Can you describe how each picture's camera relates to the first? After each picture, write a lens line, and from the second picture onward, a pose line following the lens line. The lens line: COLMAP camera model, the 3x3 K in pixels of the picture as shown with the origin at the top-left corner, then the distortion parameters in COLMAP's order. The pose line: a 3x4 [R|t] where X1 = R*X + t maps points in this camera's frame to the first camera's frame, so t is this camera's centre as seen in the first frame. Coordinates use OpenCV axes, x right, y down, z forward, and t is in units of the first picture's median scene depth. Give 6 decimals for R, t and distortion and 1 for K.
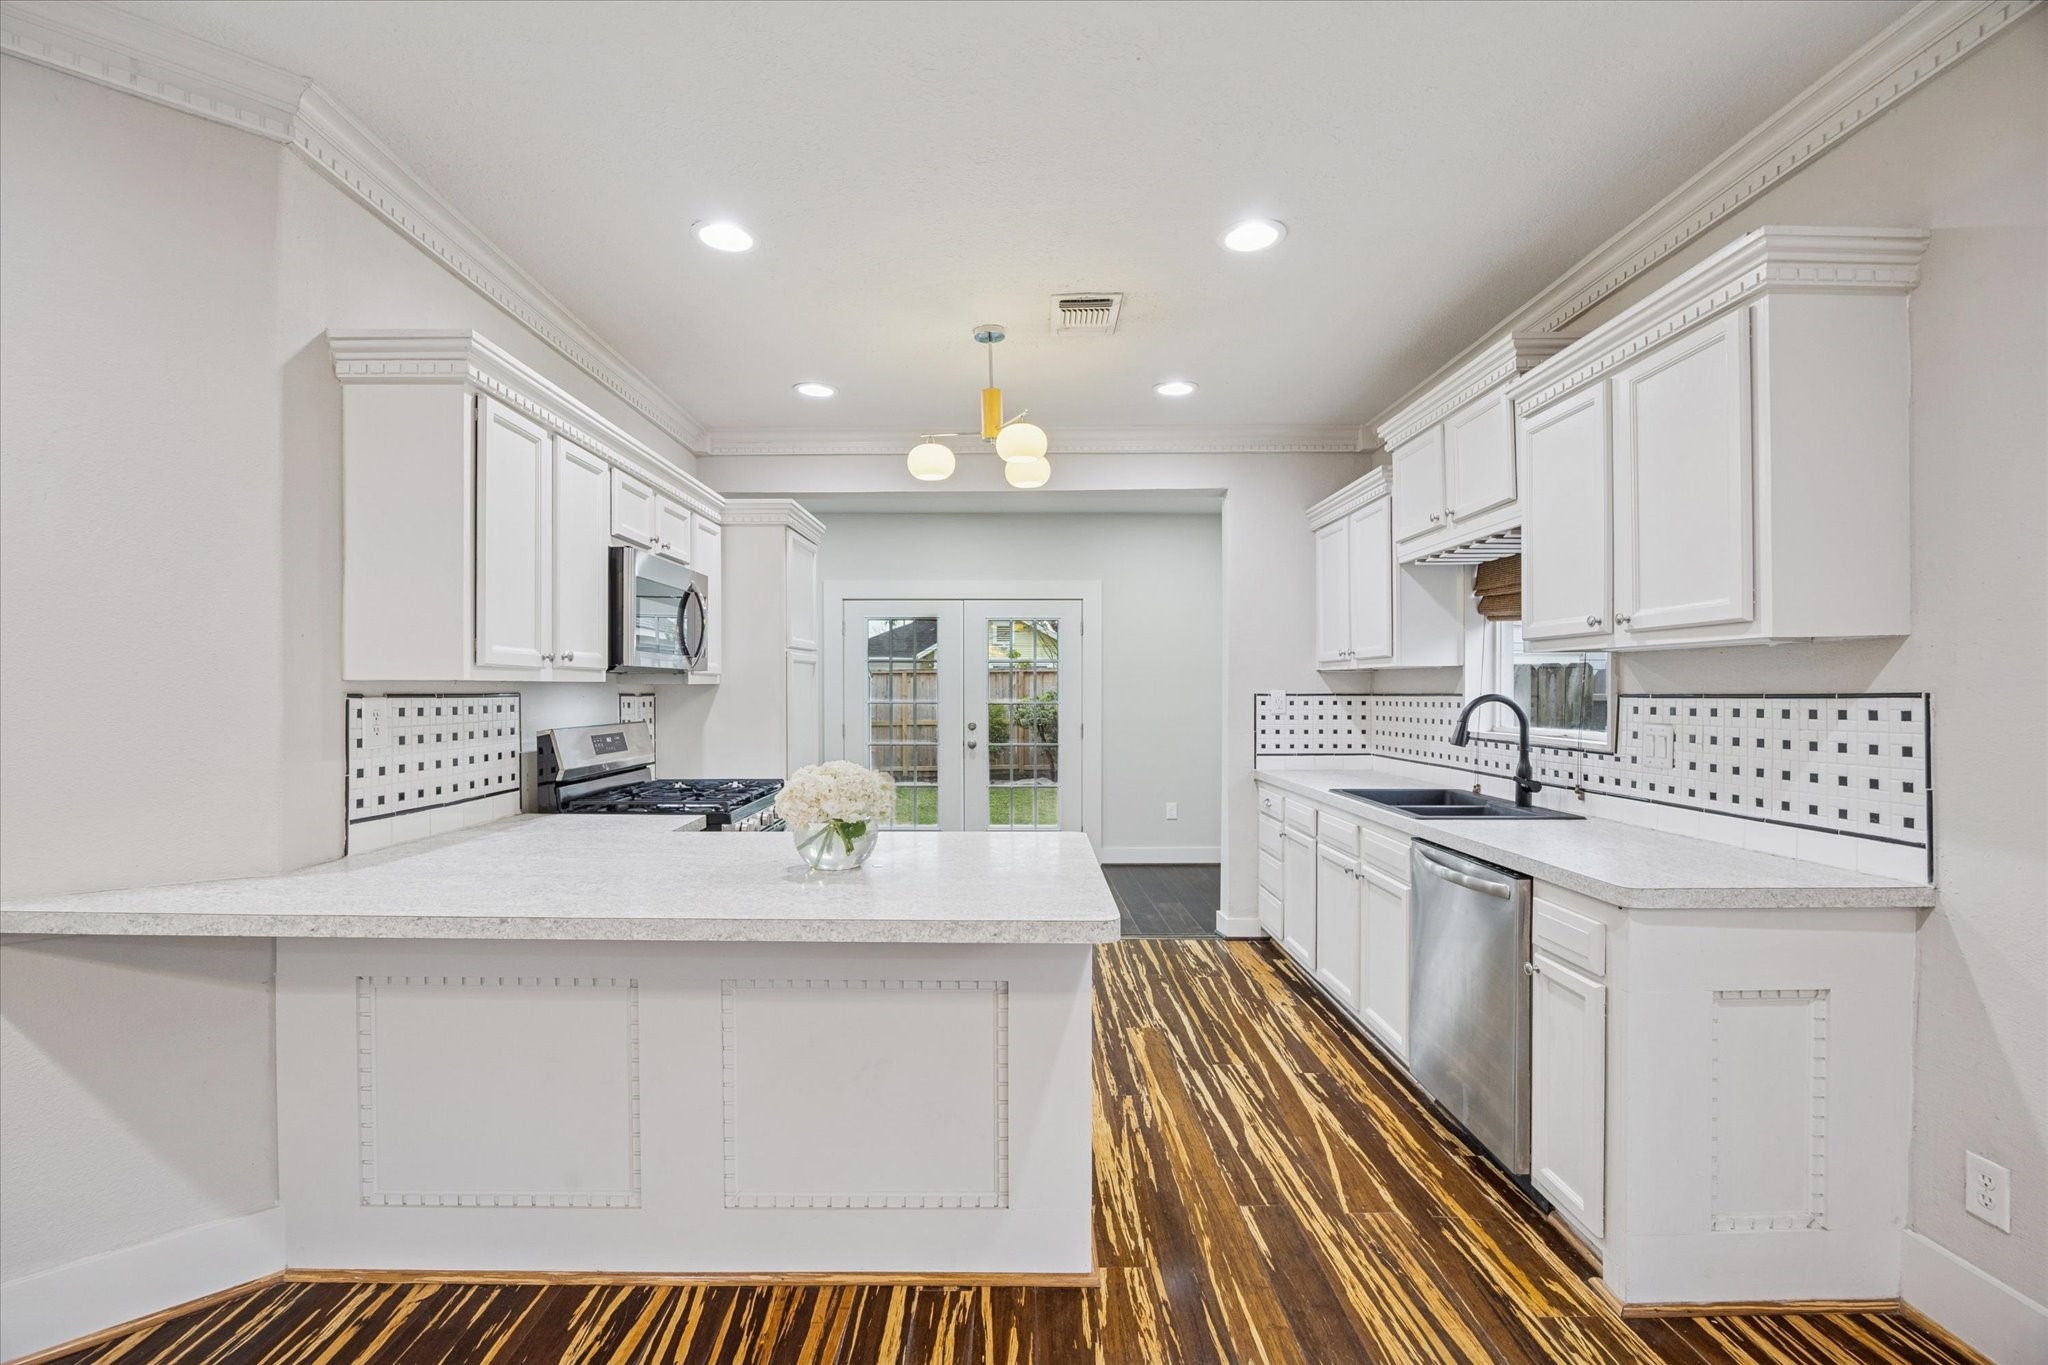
lens RADIAL K [[842.6, 0, 1037.7], [0, 842.6, 693.5], [0, 0, 1]] dist [-0.010328, -0.000135]
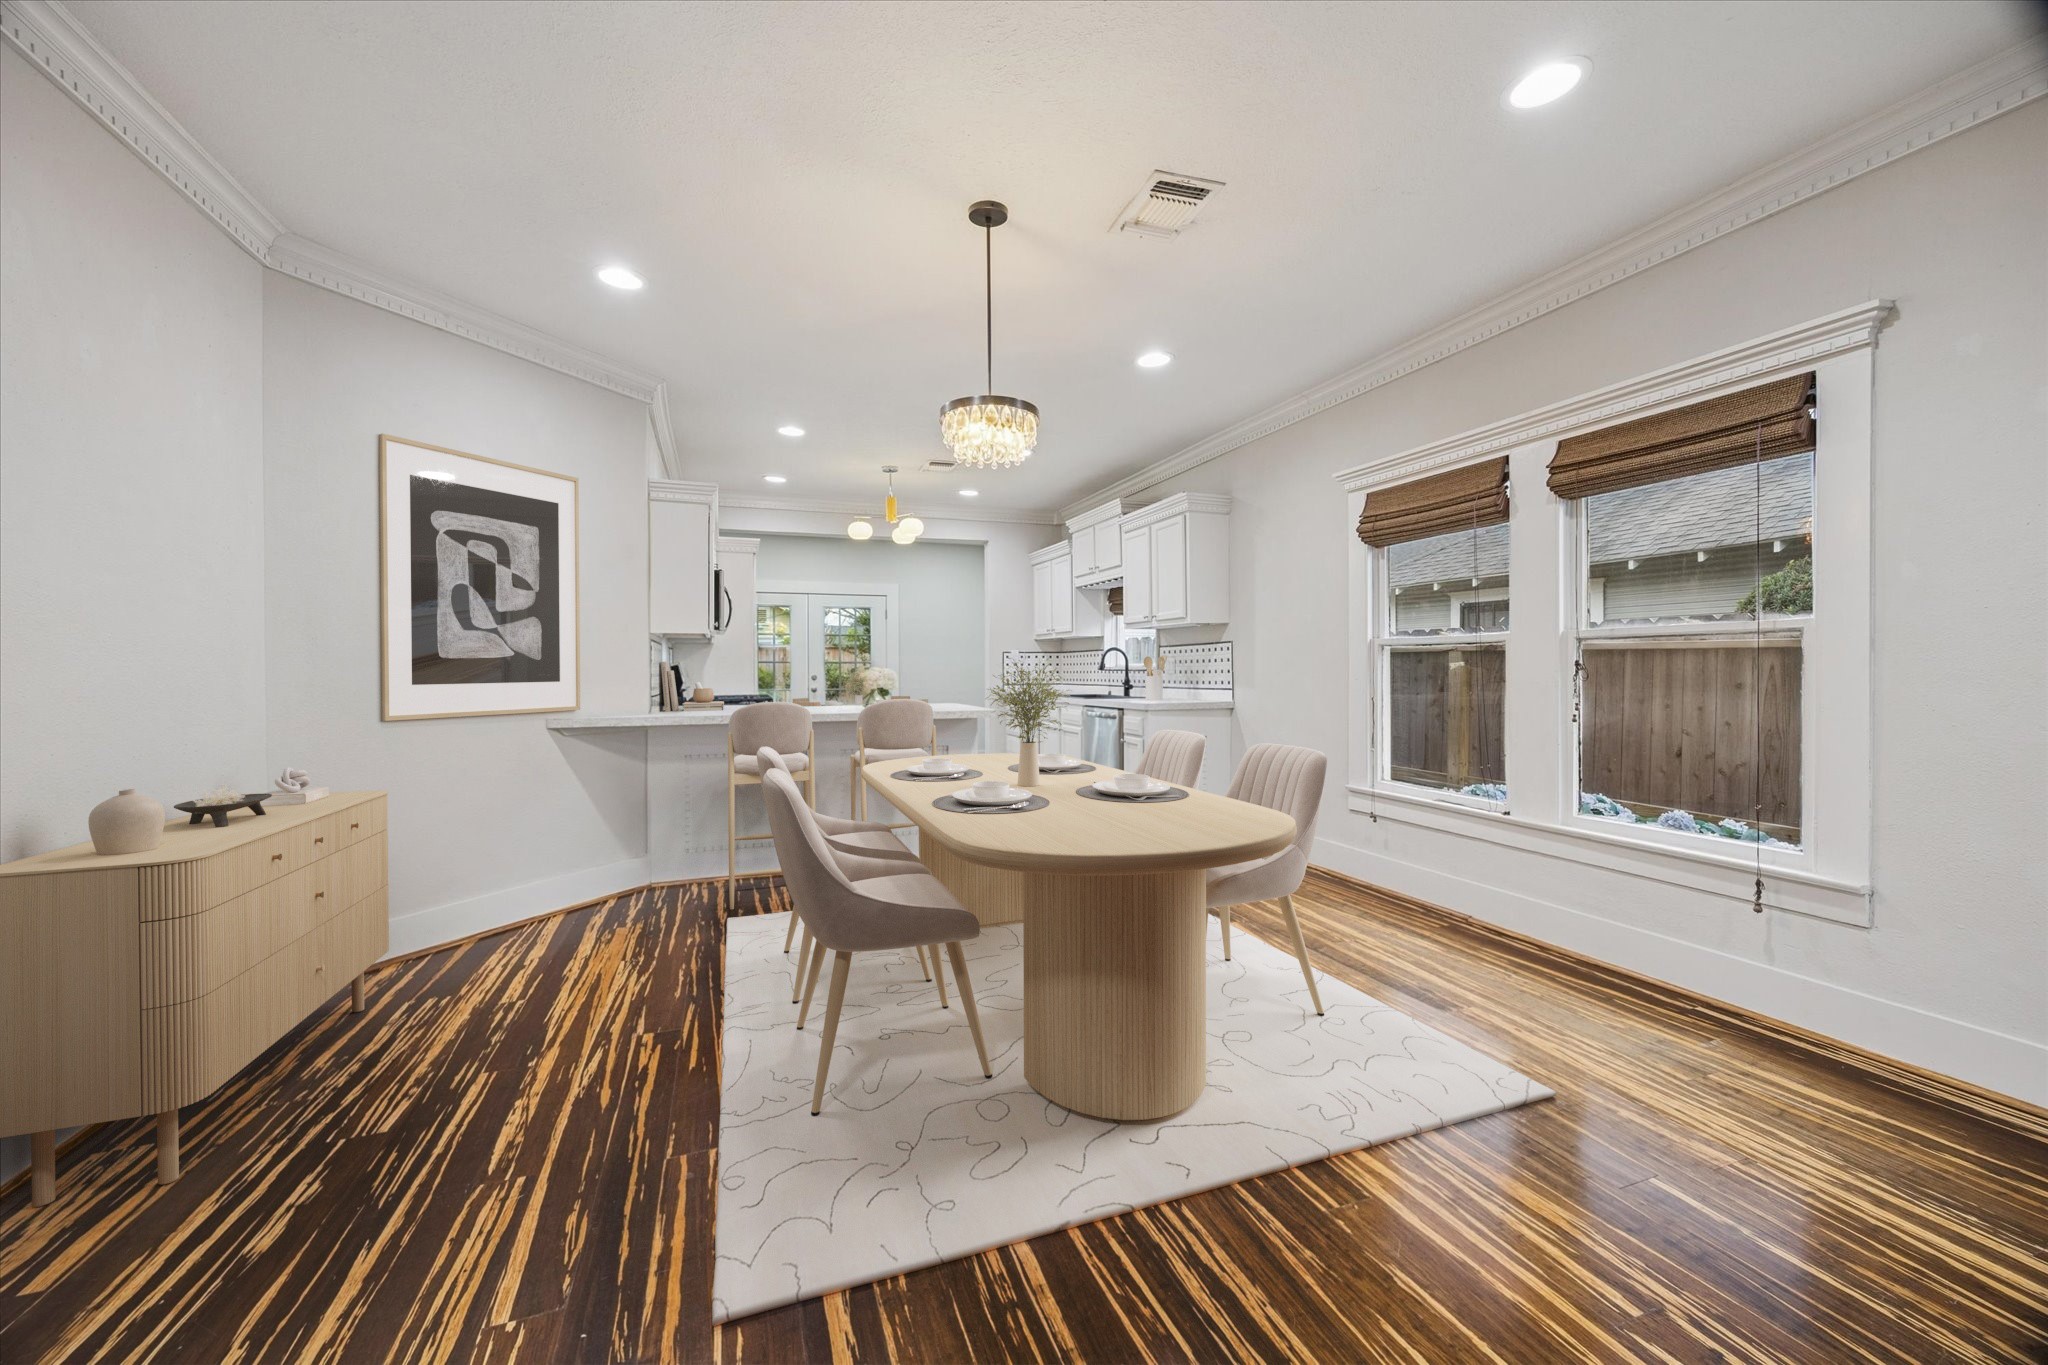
lens RADIAL K [[842.6, 0, 1019.9], [0, 842.6, 677.0], [0, 0, 1]] dist [-0.010328, -0.000135]
pose [[0.937987, -0.005992, 0.346617, -0.661052], [0.006896, 0.999975, -0.001374, 0.111065], [-0.346601, 0.003679, 0.938006, -1.419018]]
